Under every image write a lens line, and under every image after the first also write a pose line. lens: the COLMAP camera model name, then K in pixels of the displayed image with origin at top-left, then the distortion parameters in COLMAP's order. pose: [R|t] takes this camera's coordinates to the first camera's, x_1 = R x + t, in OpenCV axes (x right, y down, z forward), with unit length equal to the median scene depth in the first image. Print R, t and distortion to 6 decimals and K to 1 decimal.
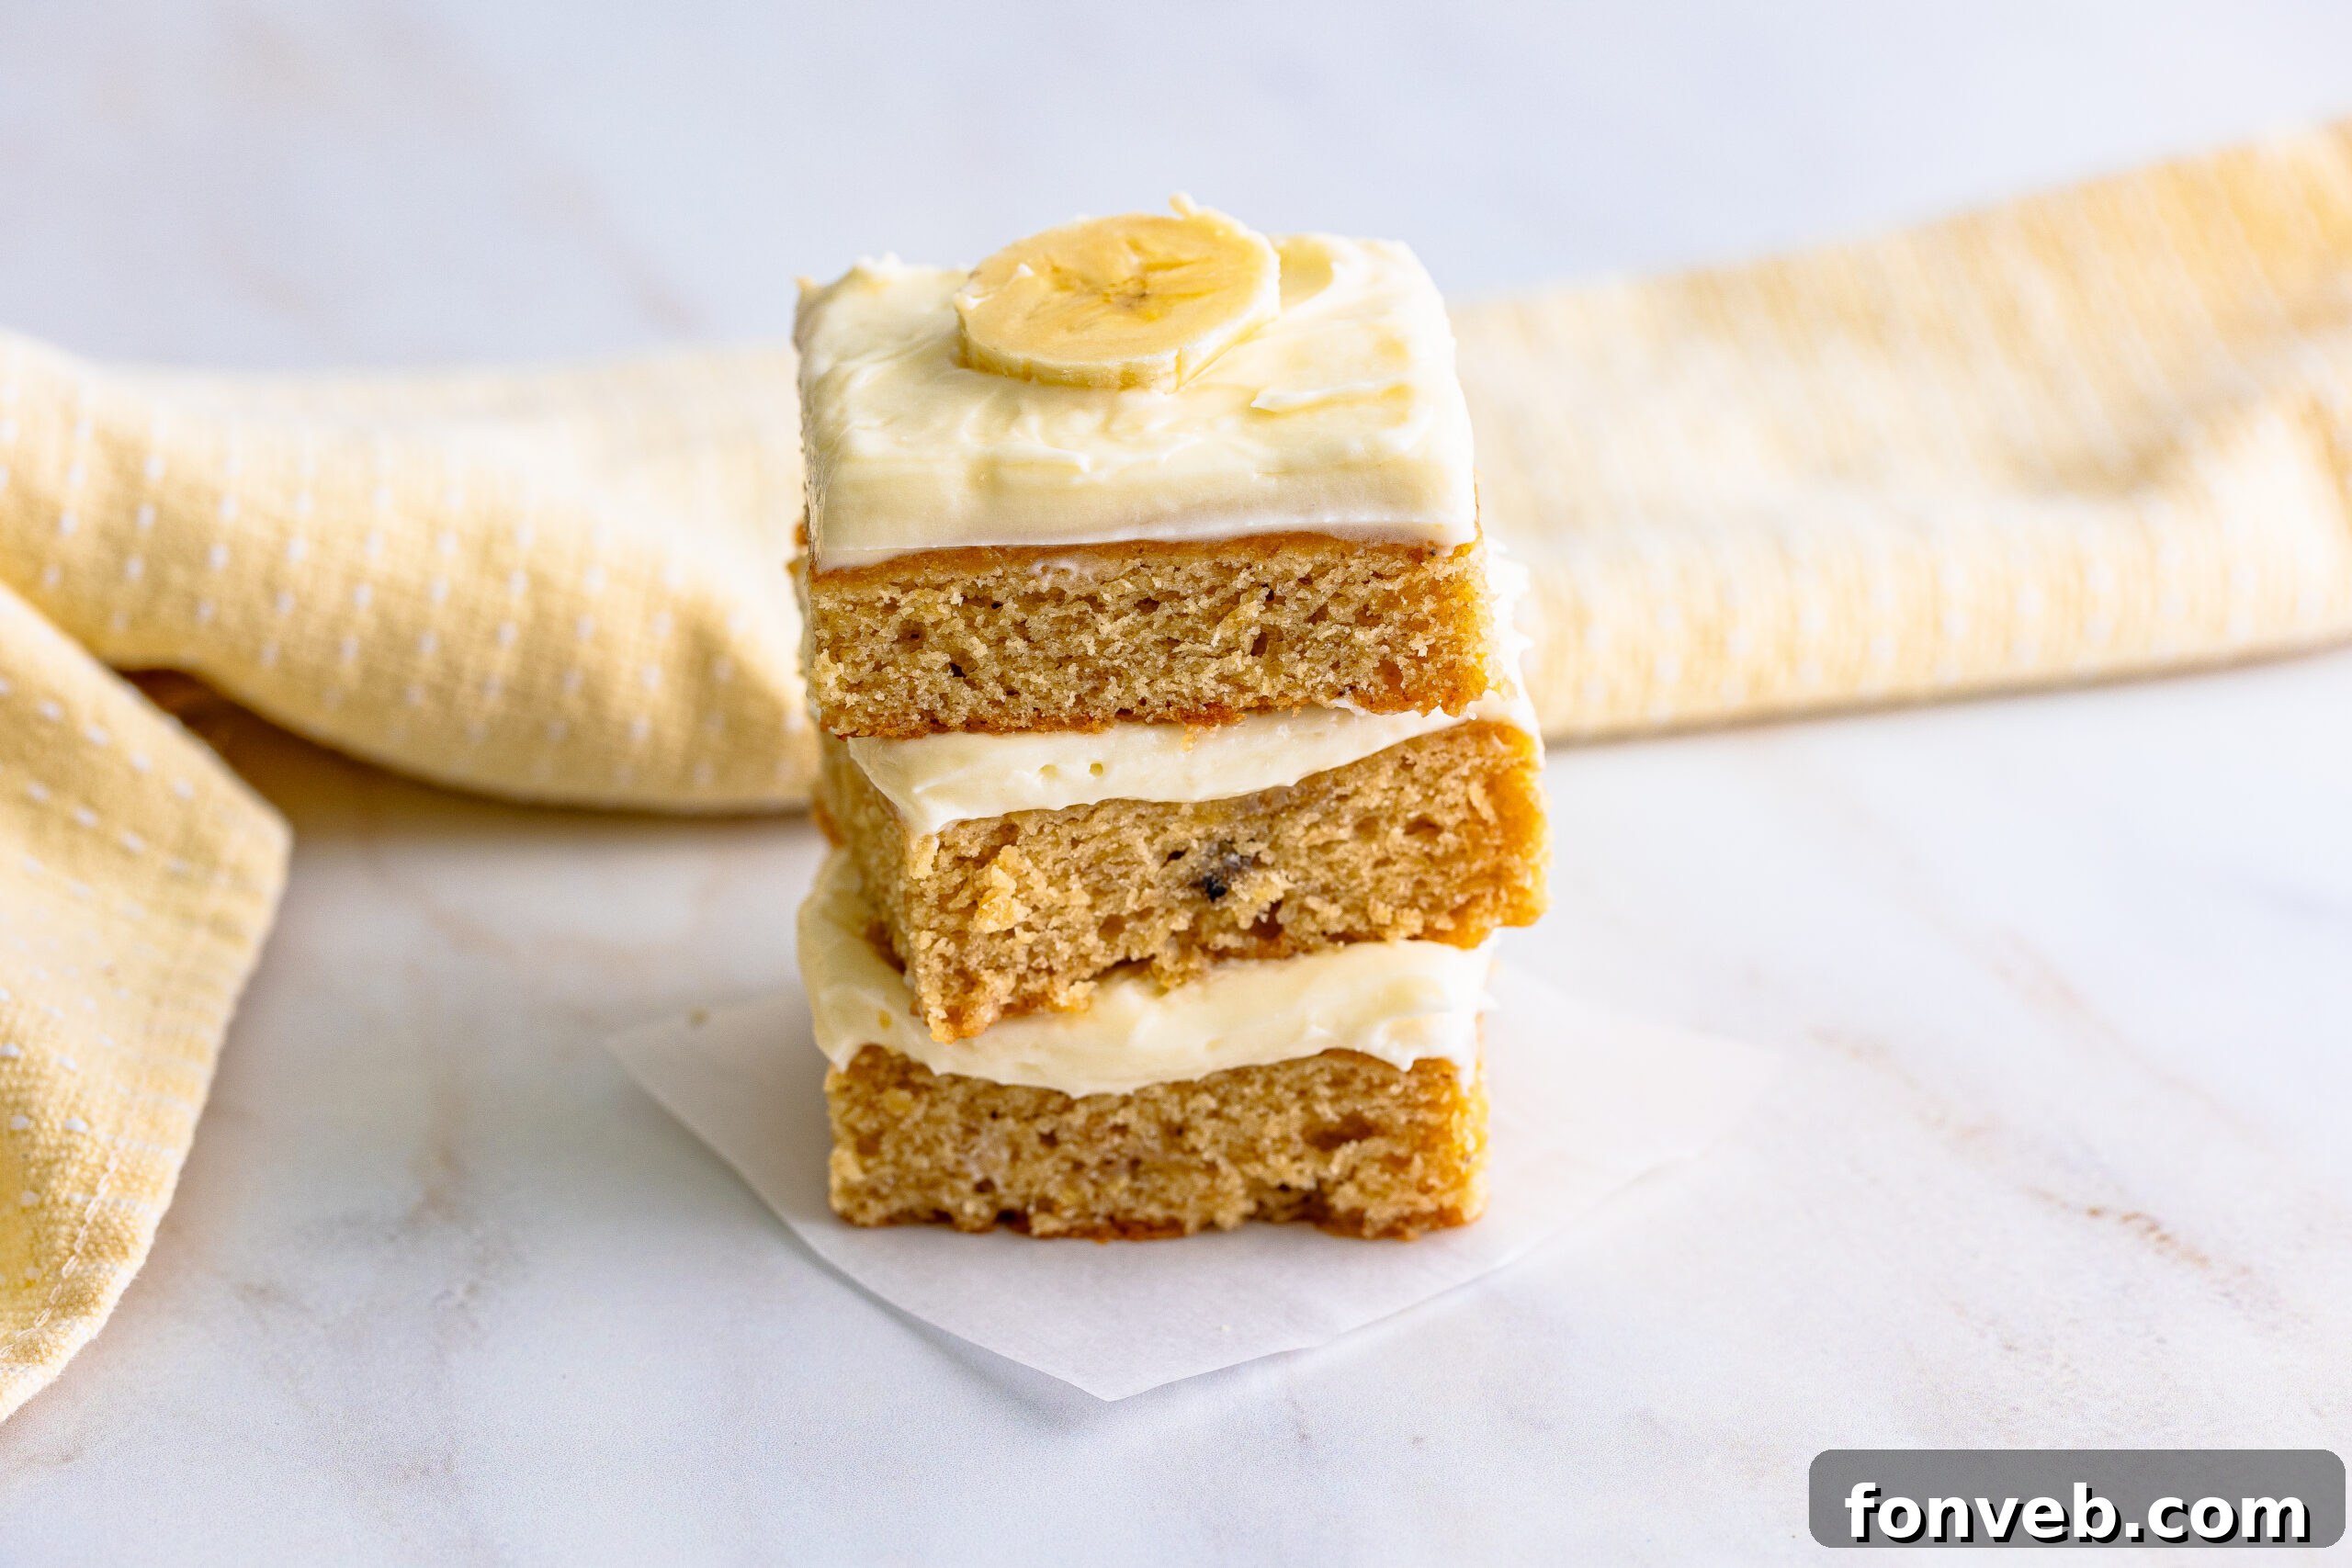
lens RADIAL K [[8529.8, 0, 1176.0], [0, 8529.8, 784.0], [0, 0, 1]] dist [-0.006145, -0.025269]
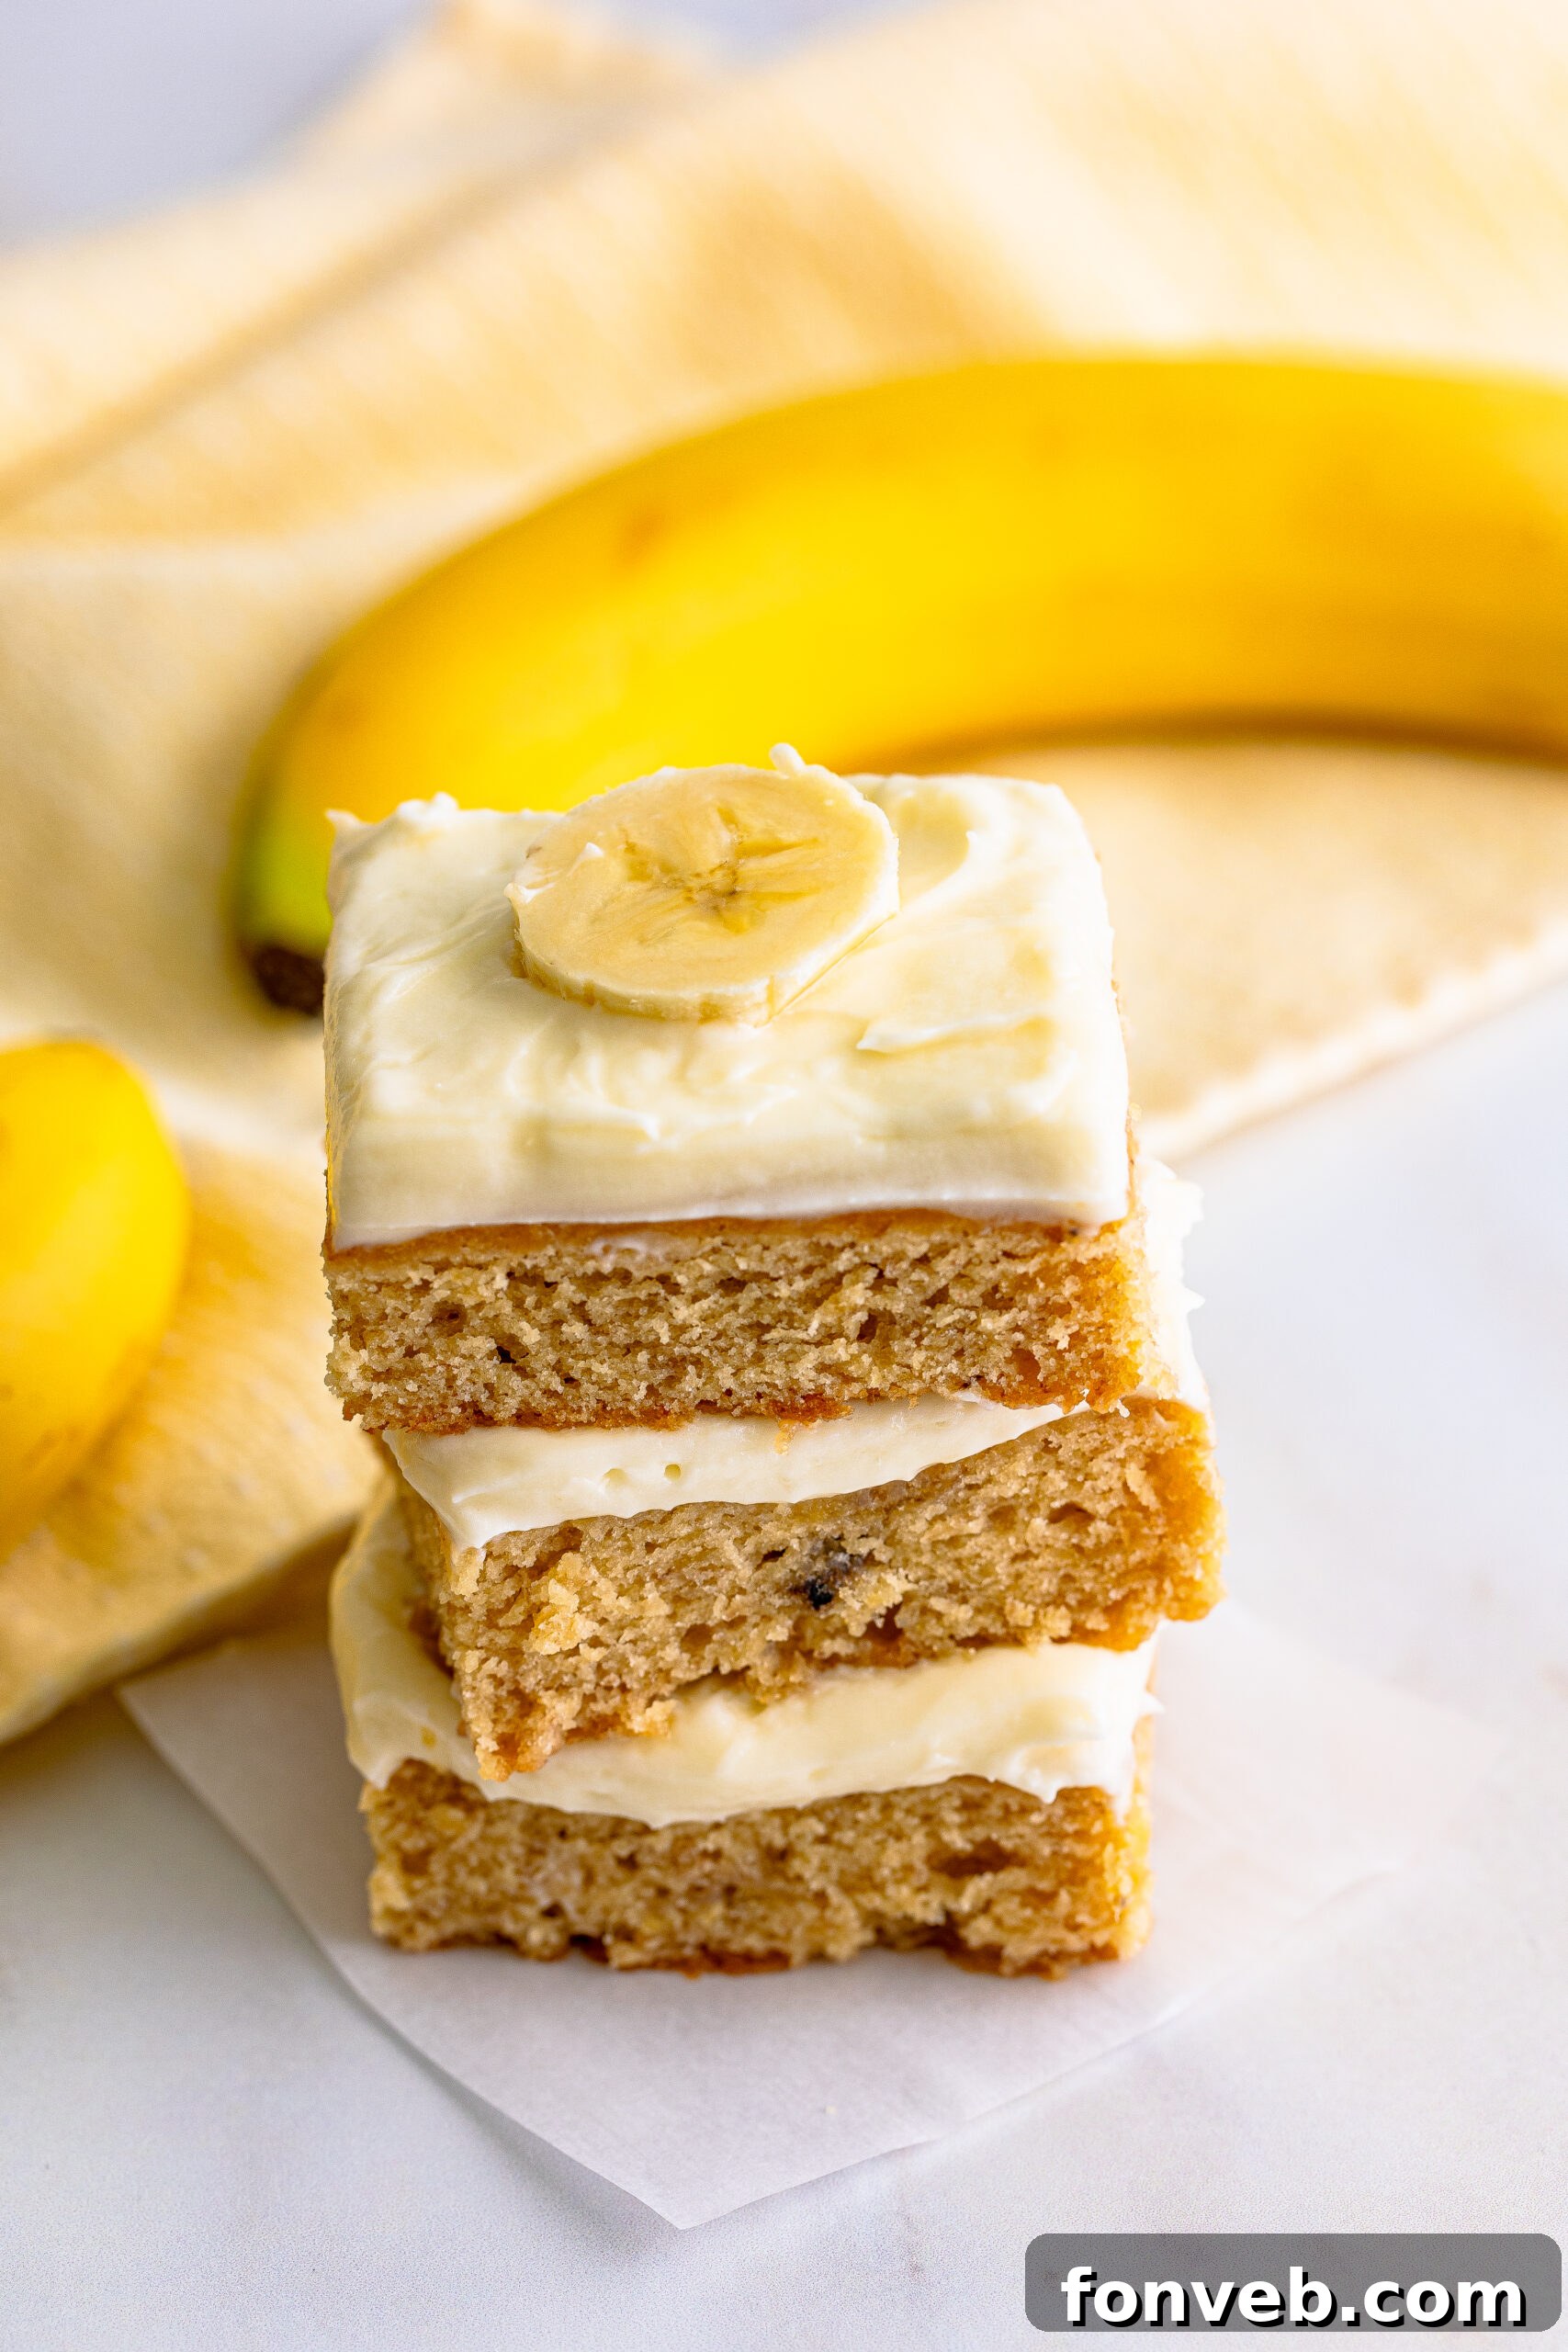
lens RADIAL K [[8529.8, 0, 784.0], [0, 8529.8, 1176.0], [0, 0, 1]] dist [-0.006145, -0.025269]
pose [[0.999124, 0.006862, -0.041286, 0.035352], [-0.001403, 0.991403, 0.130834, -0.137843], [0.041829, -0.130661, 0.990544, 0.176288]]
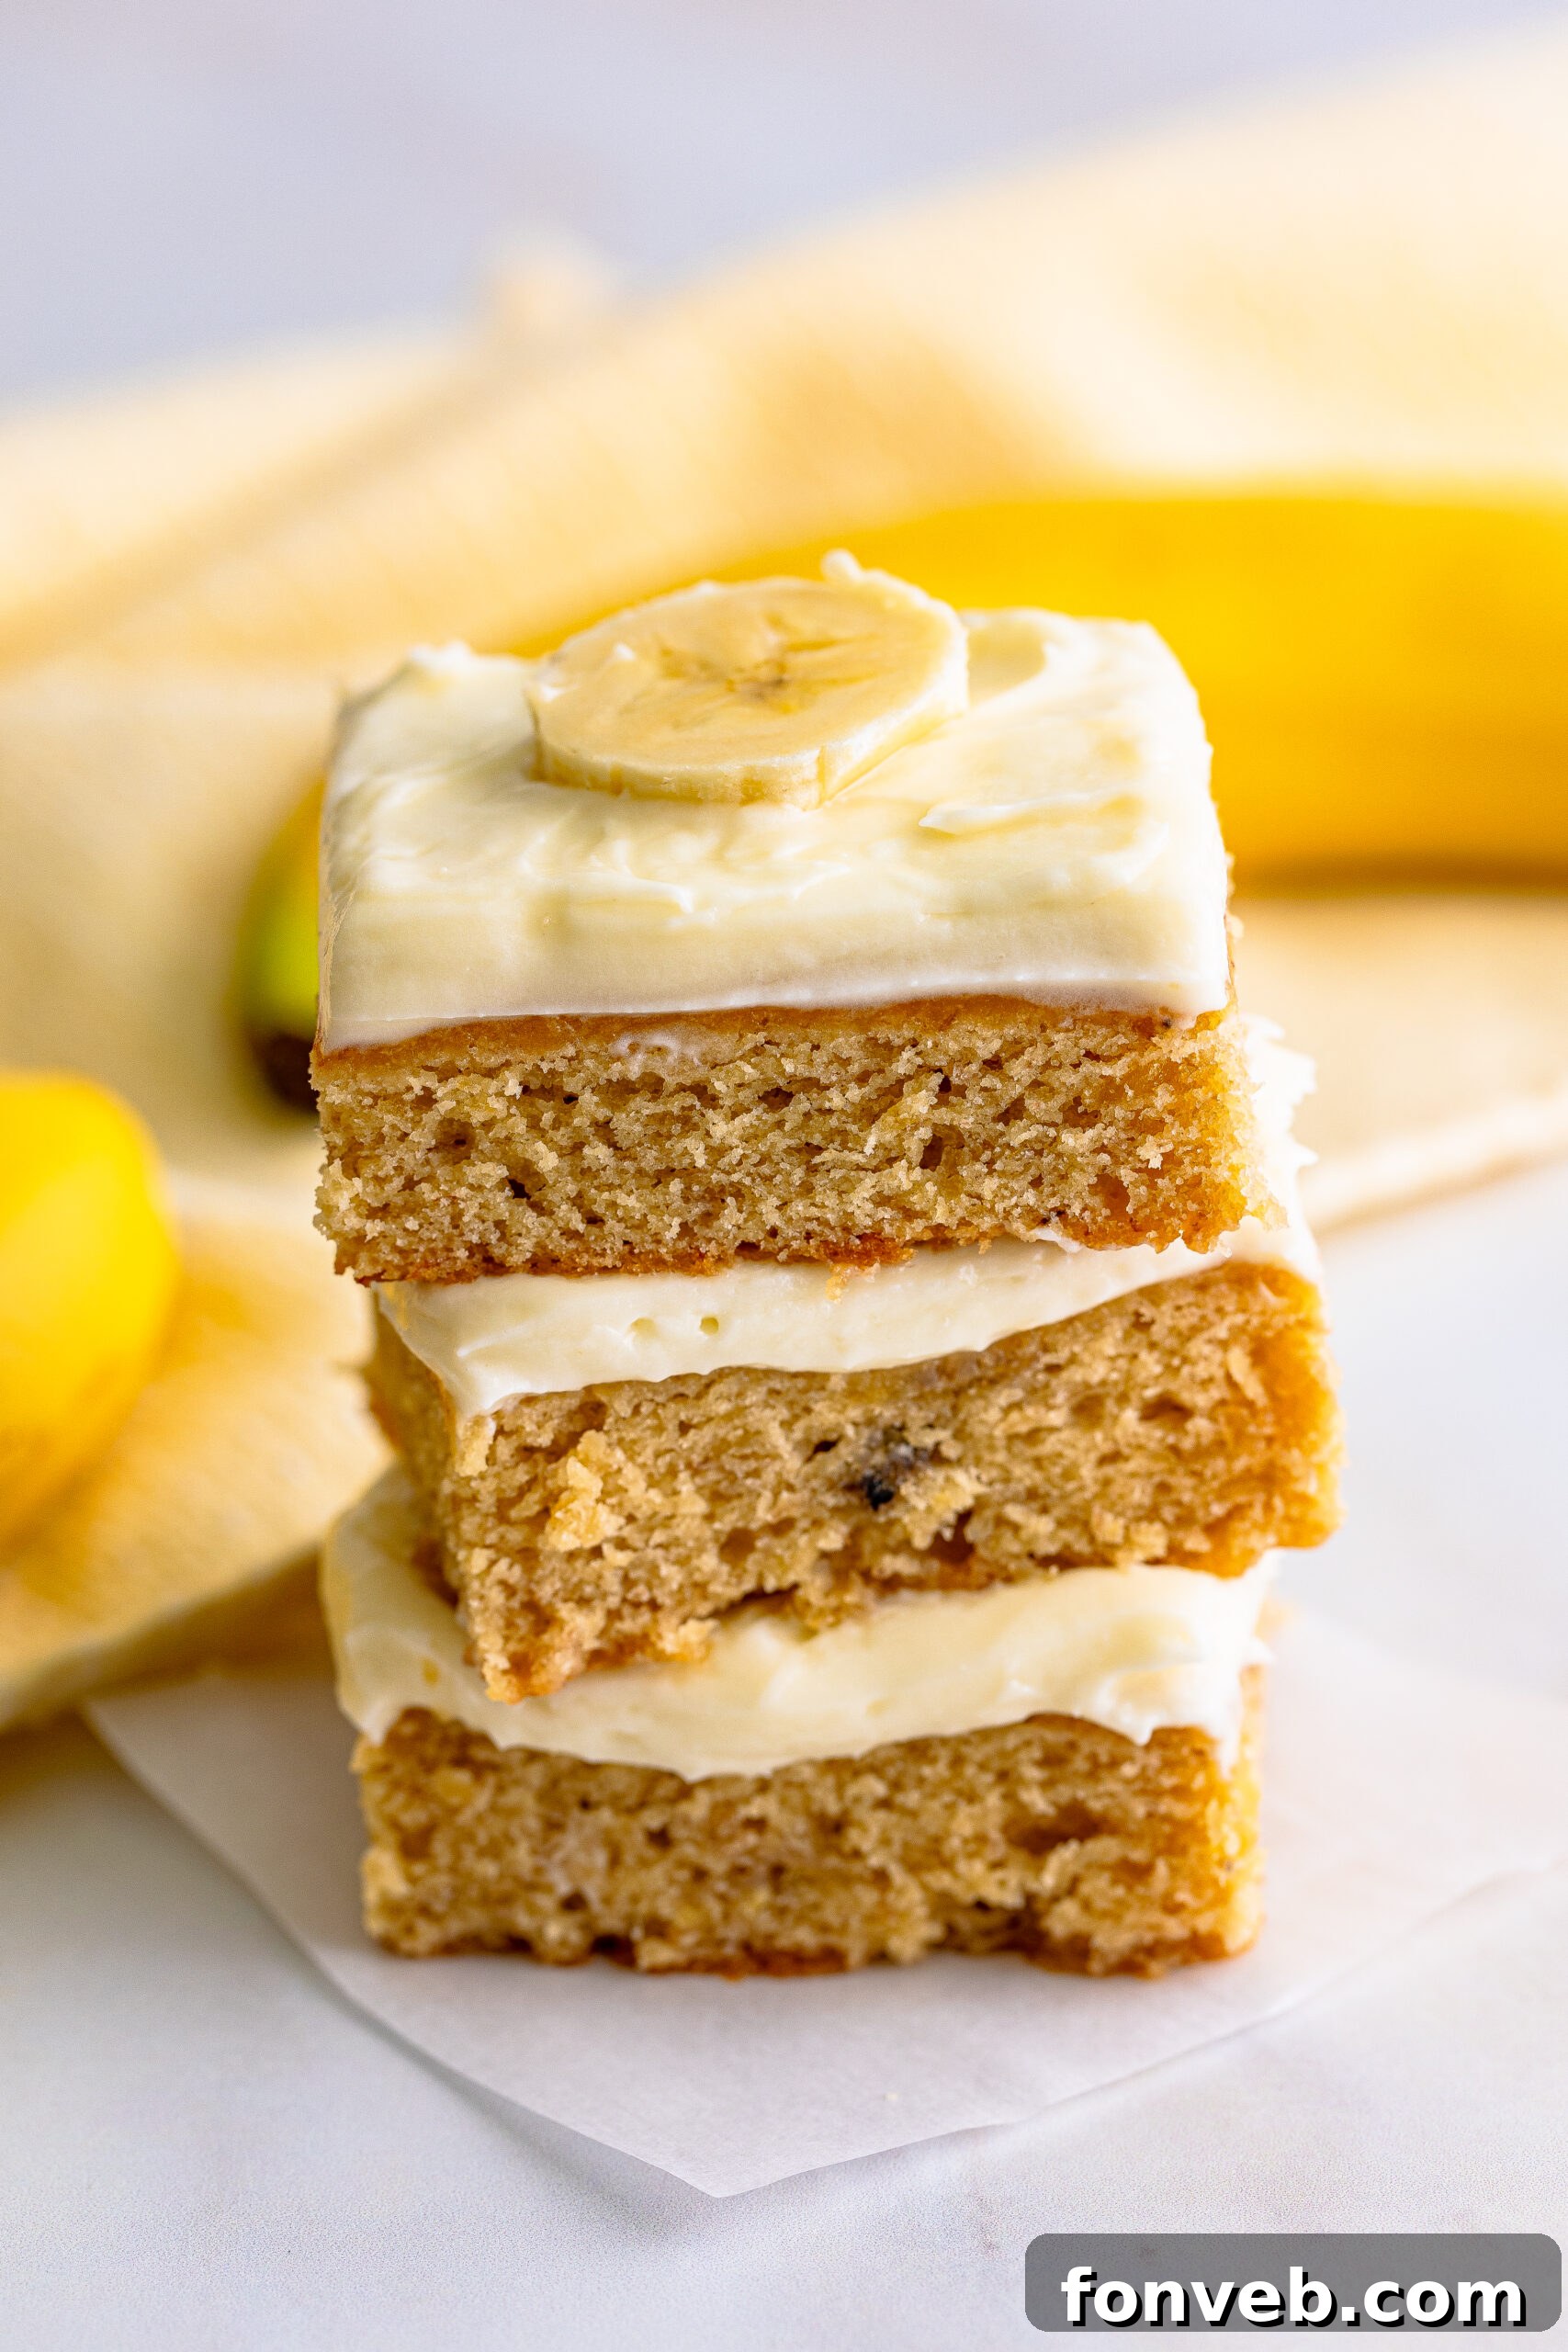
lens RADIAL K [[8529.8, 0, 784.0], [0, 8529.8, 1176.0], [0, 0, 1]] dist [-0.006145, -0.025269]
pose [[0.998483, -0.001171, -0.055042, 0.036721], [-0.001514, 0.998812, -0.048707, 0.020790], [0.055034, 0.048716, 0.997295, 0.269671]]
